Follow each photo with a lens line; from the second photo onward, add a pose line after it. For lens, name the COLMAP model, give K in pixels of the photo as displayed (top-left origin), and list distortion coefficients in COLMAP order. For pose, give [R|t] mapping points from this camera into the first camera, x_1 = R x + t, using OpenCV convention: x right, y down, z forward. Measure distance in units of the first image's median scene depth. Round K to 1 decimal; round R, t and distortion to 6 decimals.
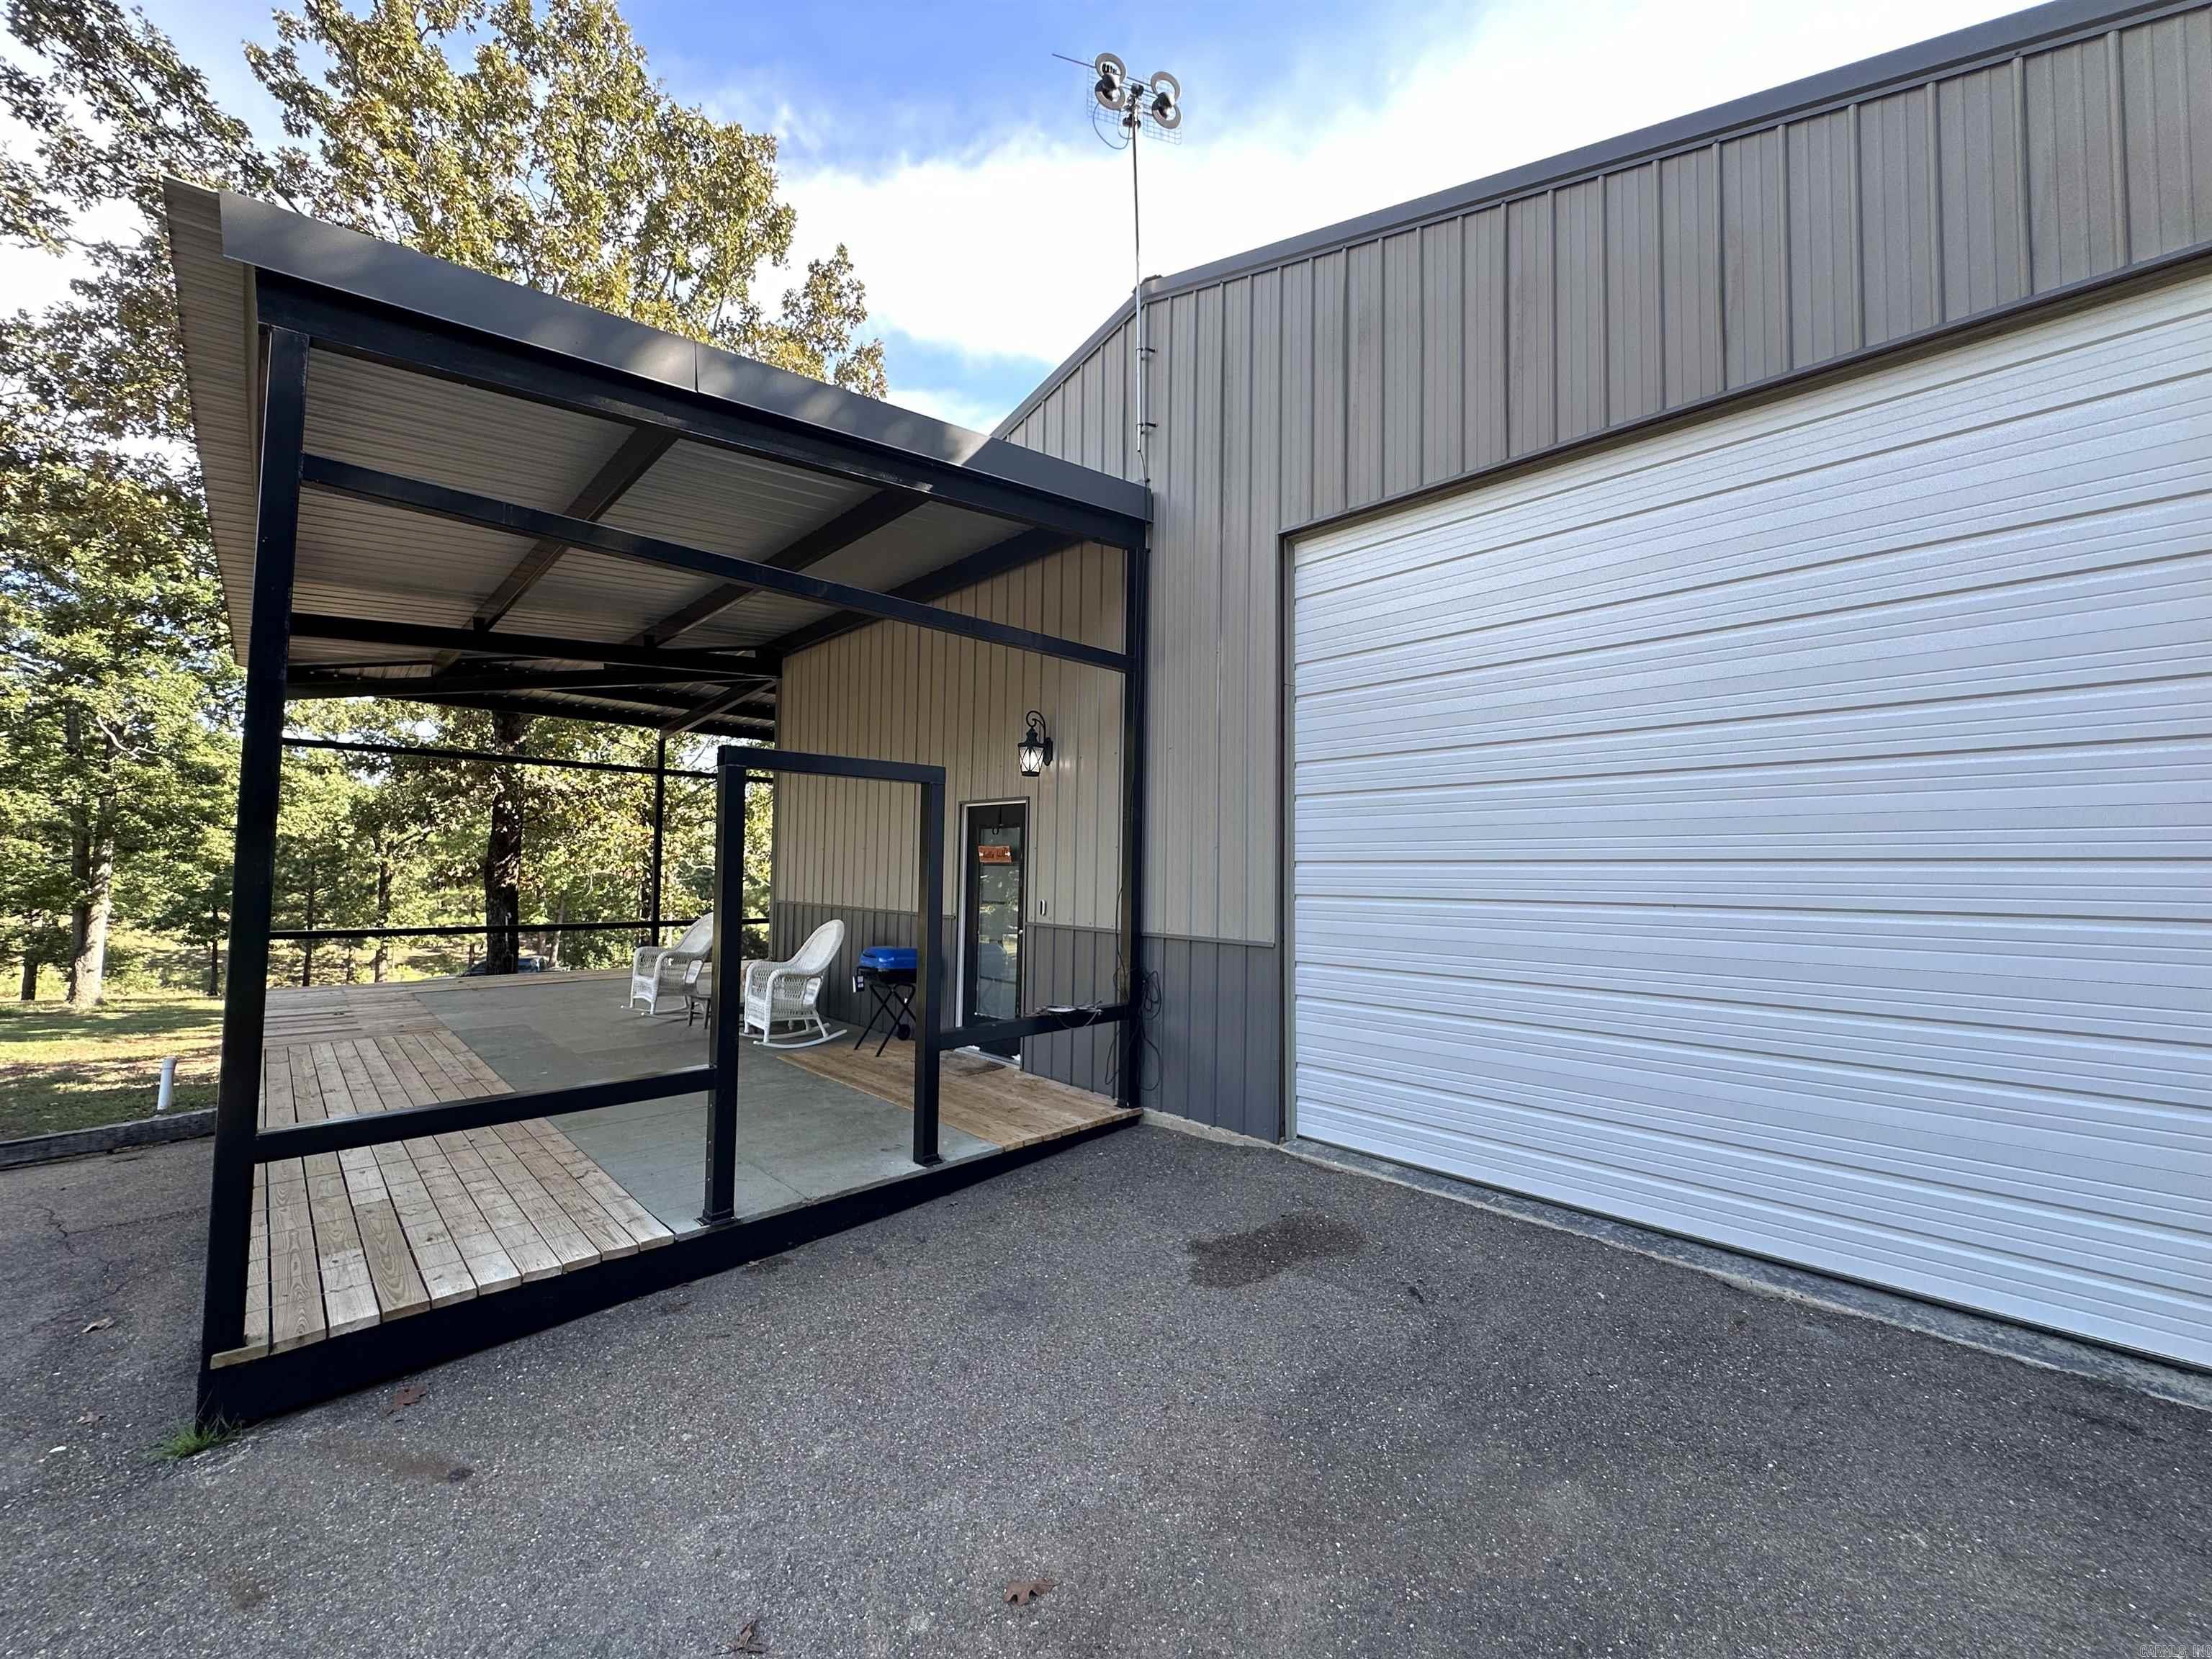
lens RADIAL K [[869.5, 0, 1106.0], [0, 869.5, 829.5], [0, 0, 1]] dist [0.000723, 0.000201]
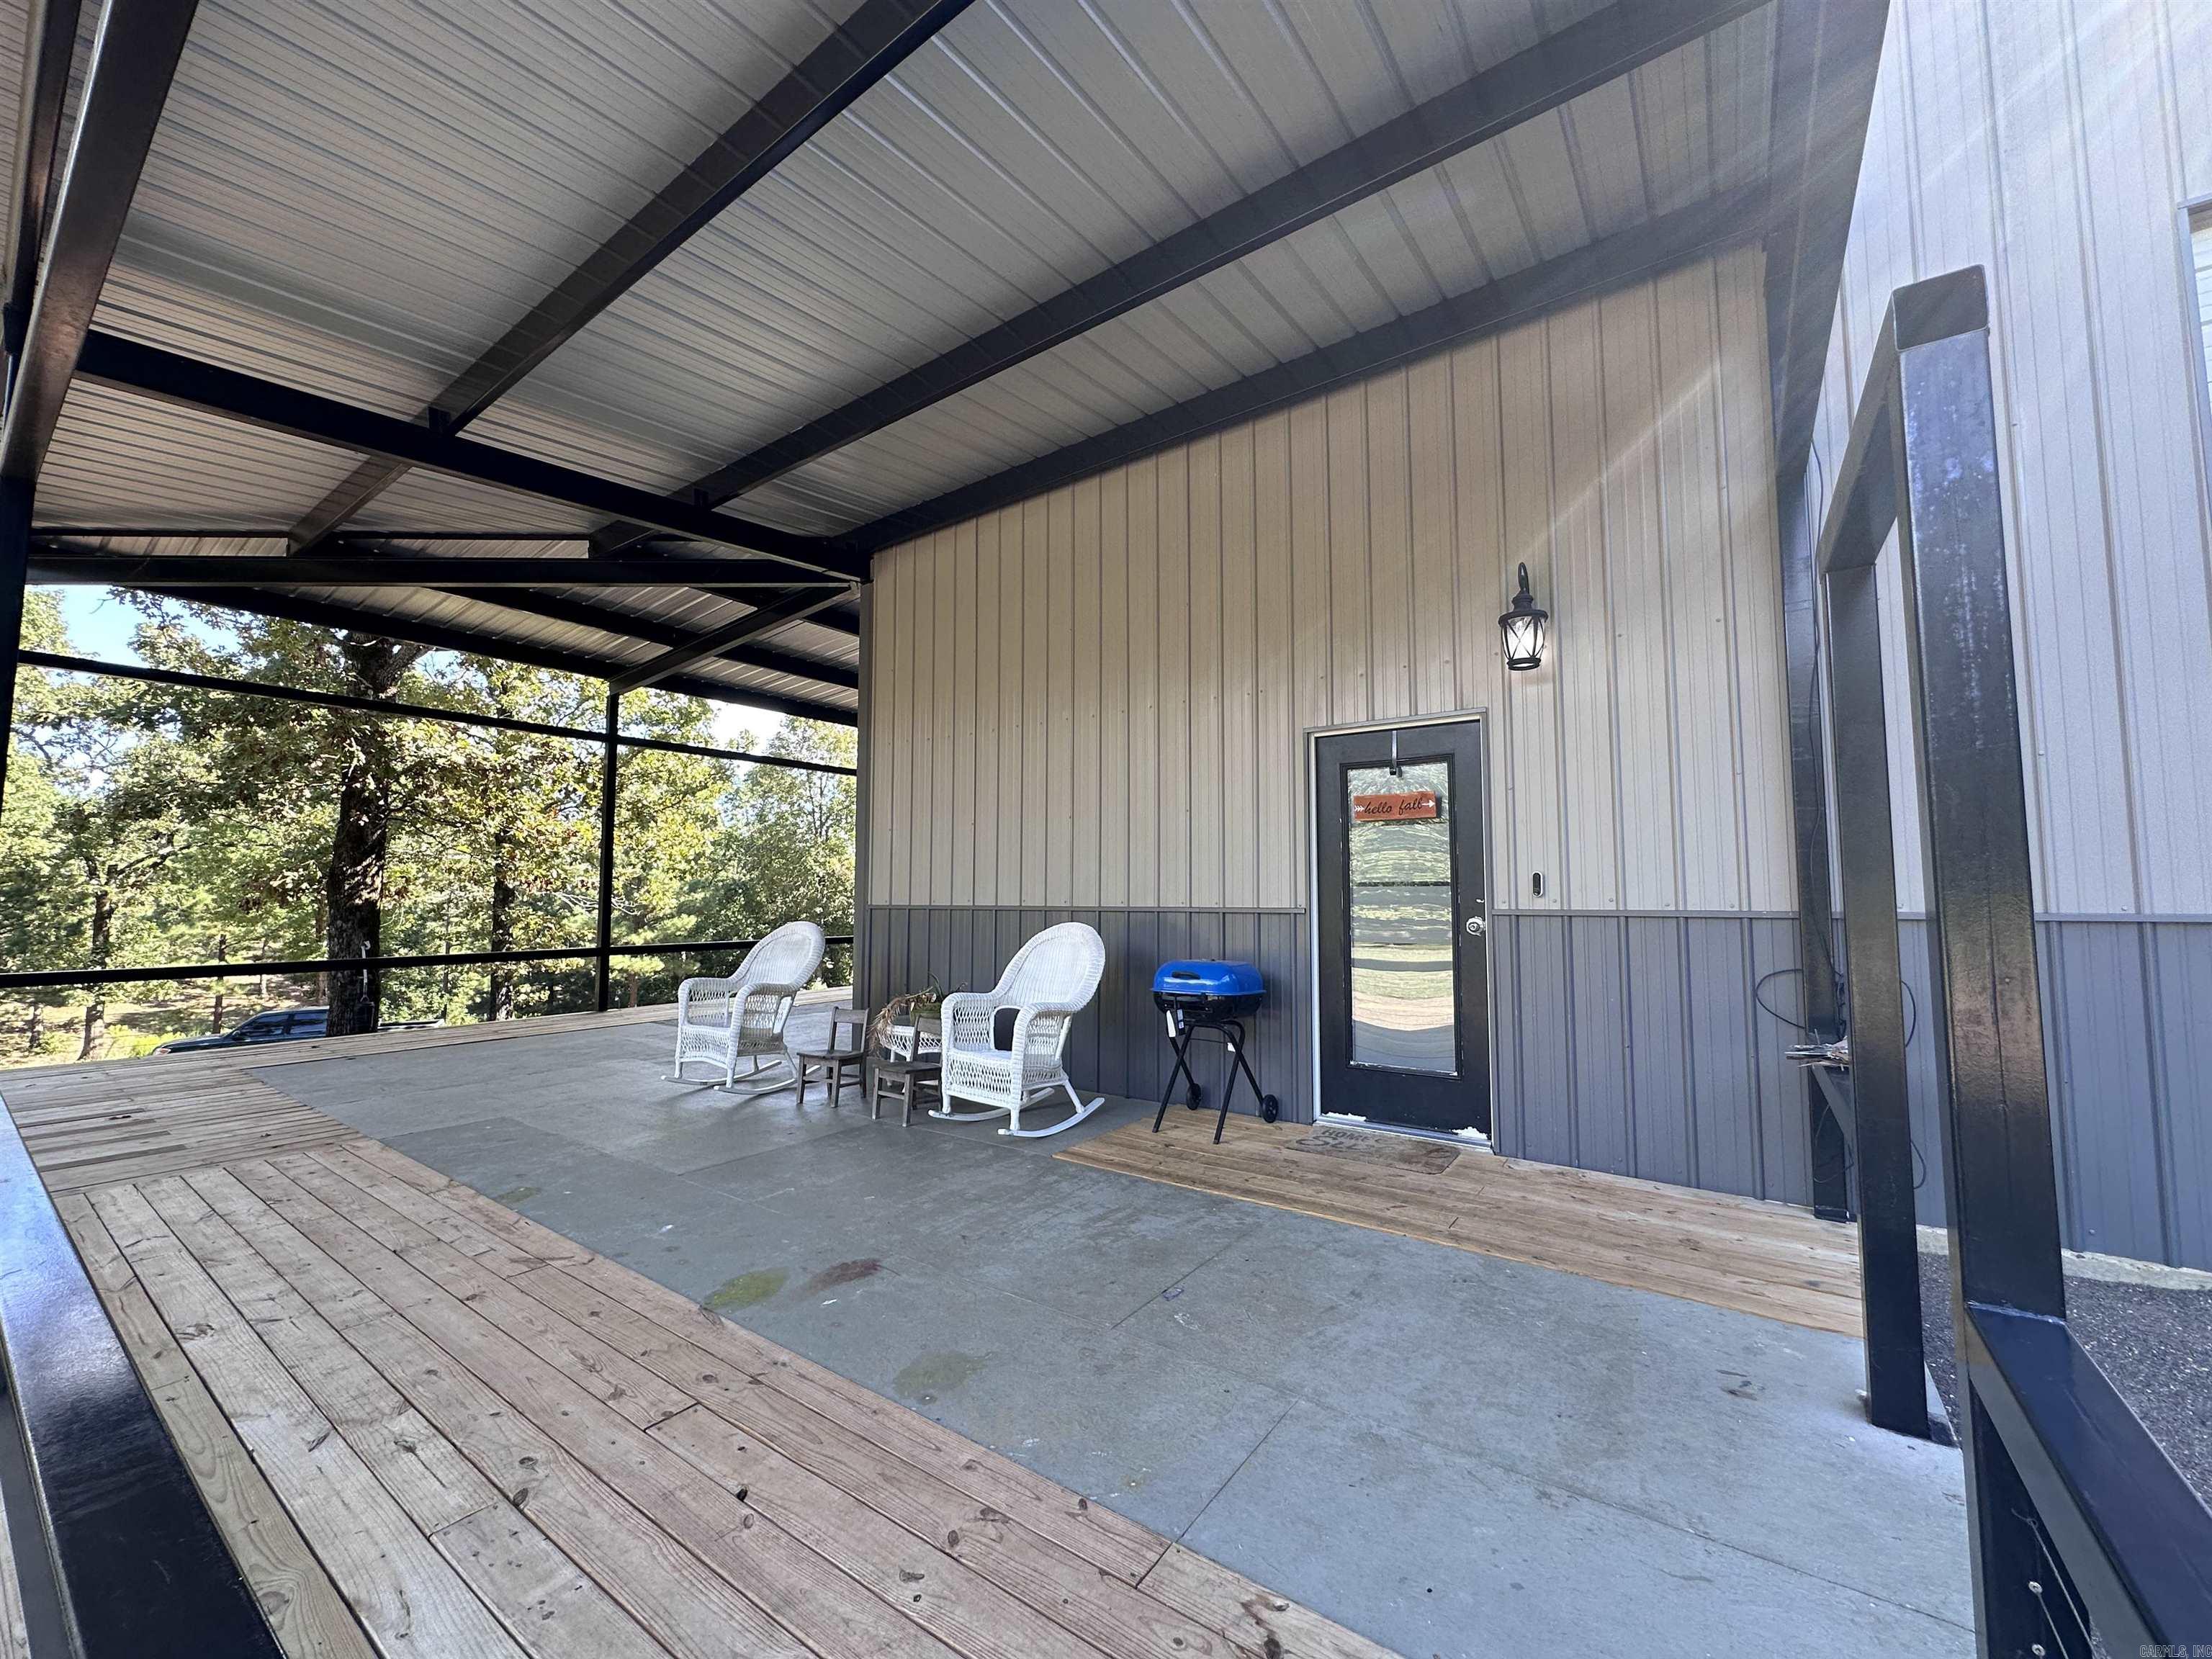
lens RADIAL K [[869.5, 0, 1106.0], [0, 869.5, 829.5], [0, 0, 1]] dist [0.000723, 0.000201]
pose [[0.984577, -0.004058, 0.174904, -0.330585], [0.009143, 0.999558, -0.028275, 0.045976], [-0.174712, 0.029438, 0.984179, 0.311665]]
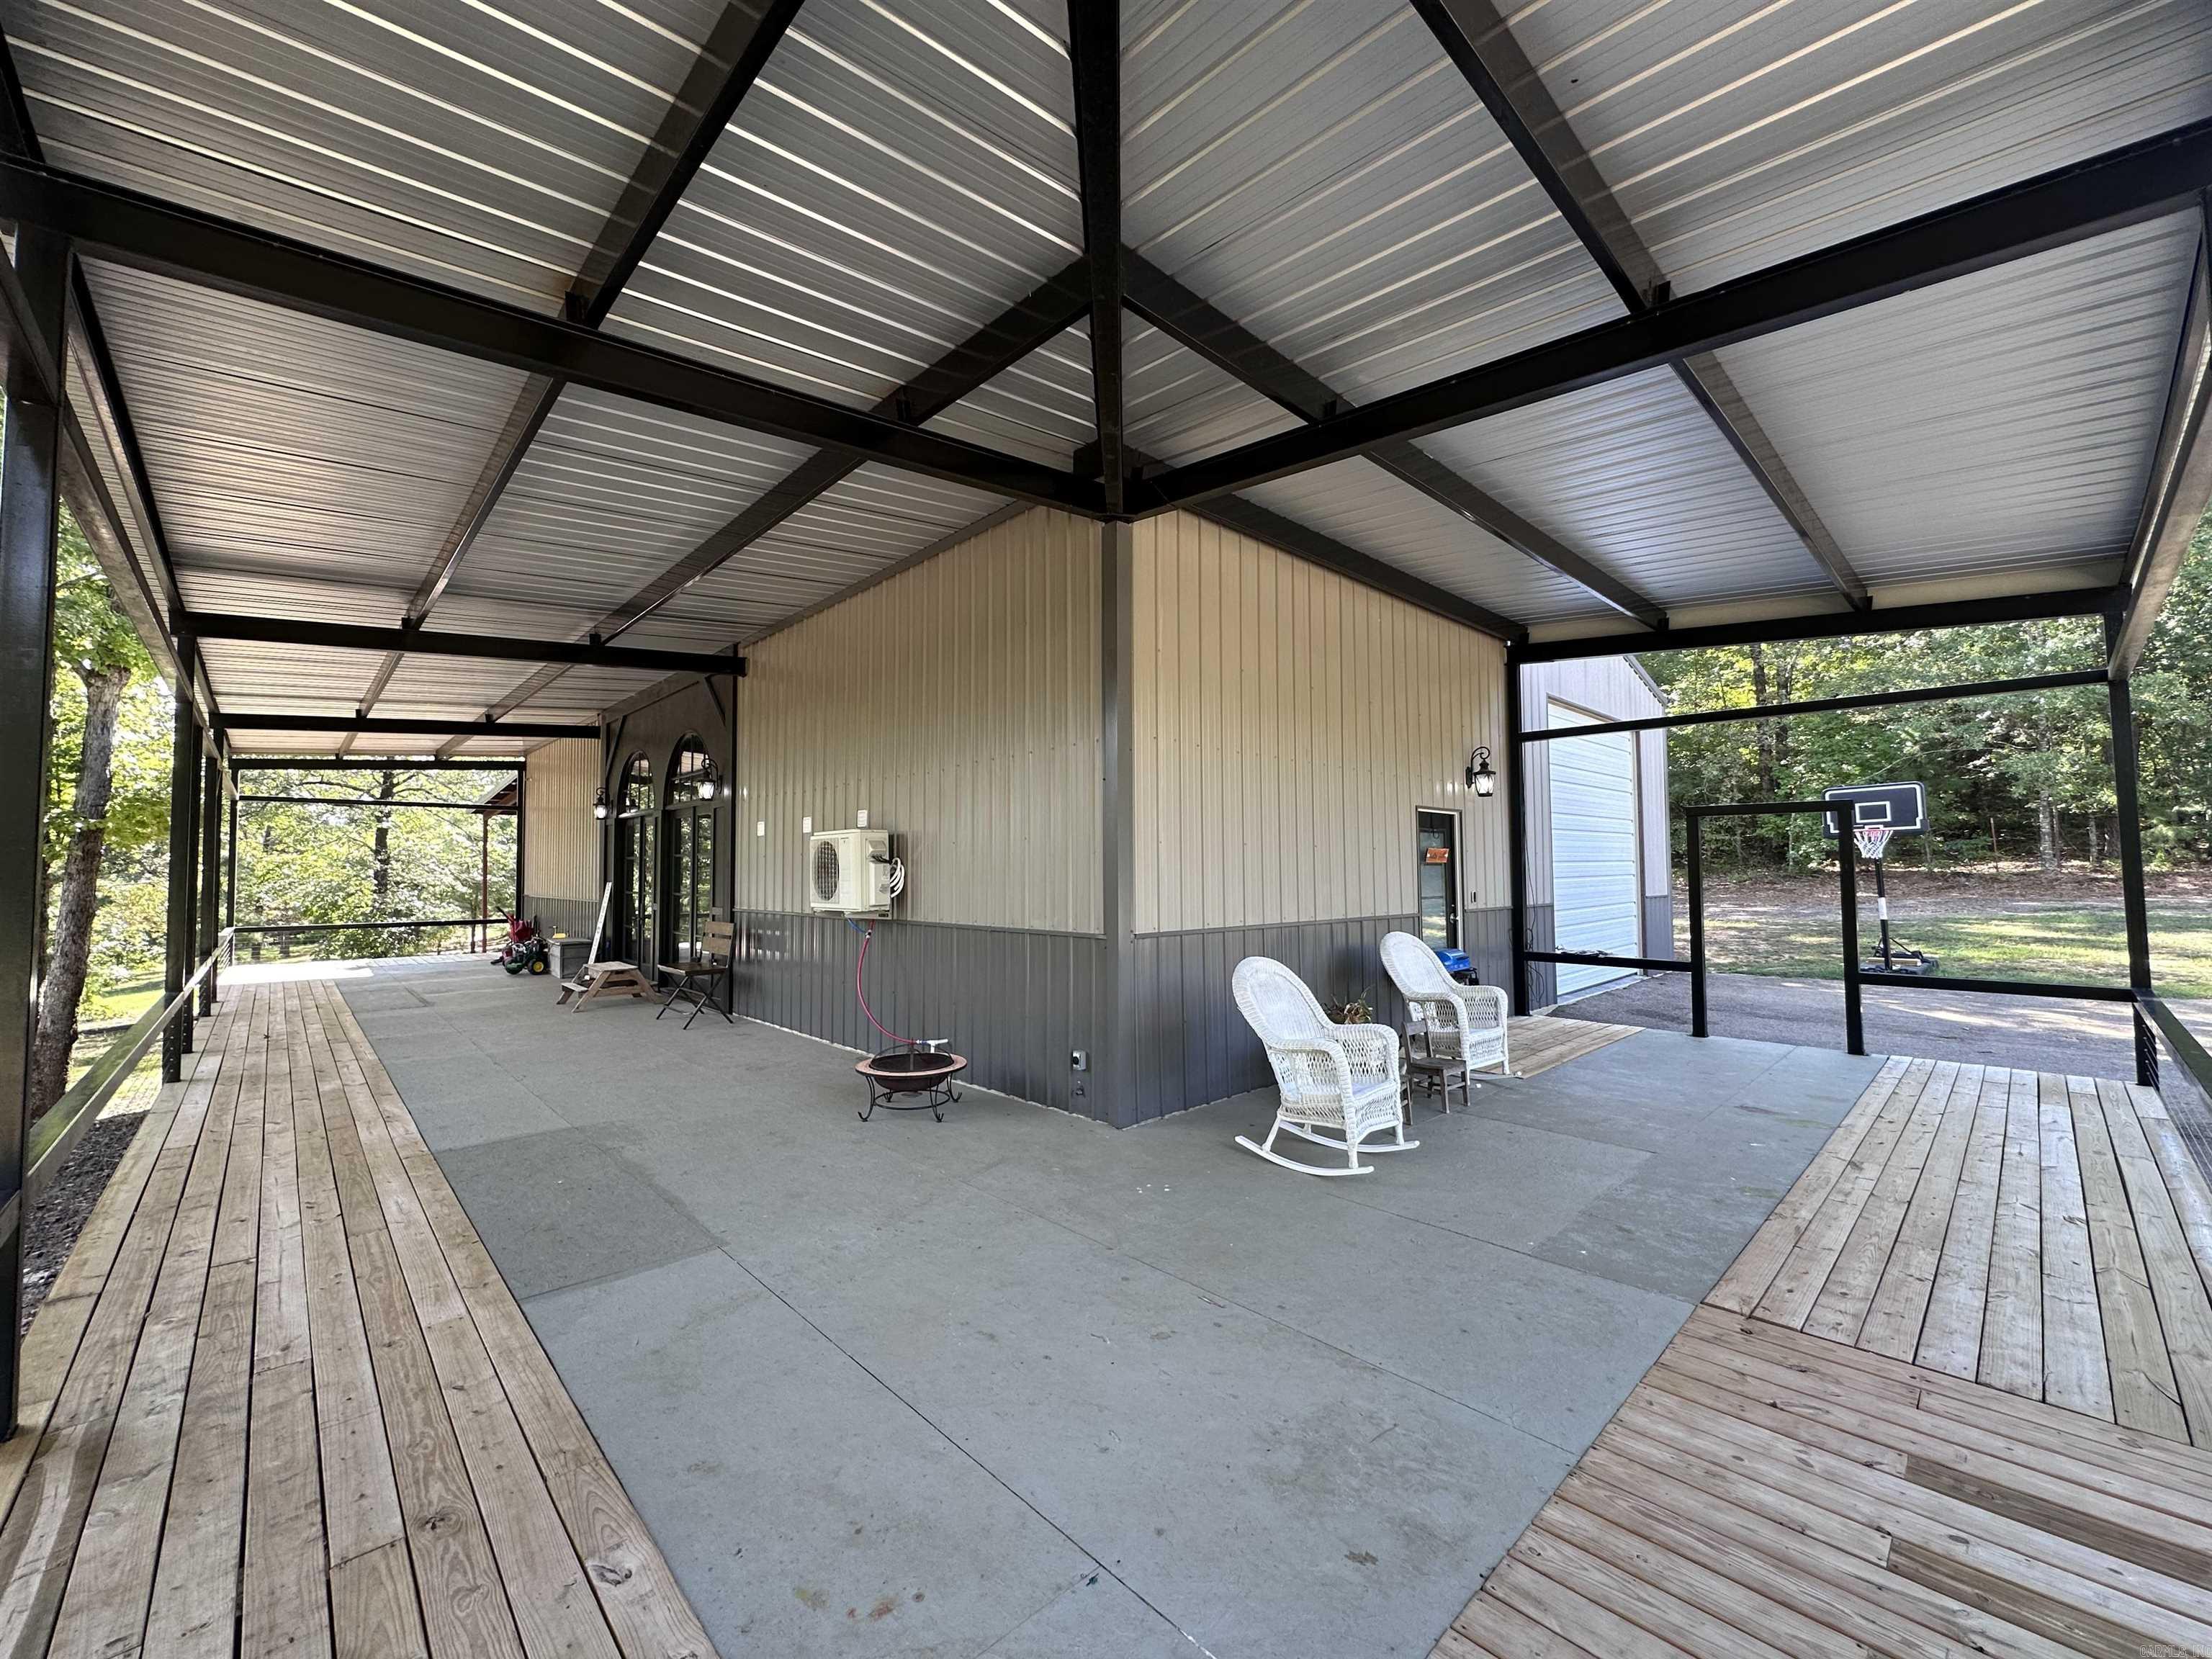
lens RADIAL K [[869.5, 0, 1106.0], [0, 869.5, 829.5], [0, 0, 1]] dist [0.000723, 0.000201]
pose [[0.014163, 0.035408, 0.999273, -0.973280], [-0.035605, 0.998757, -0.034885, 0.037519], [-0.999266, -0.035085, 0.015406, 1.074117]]
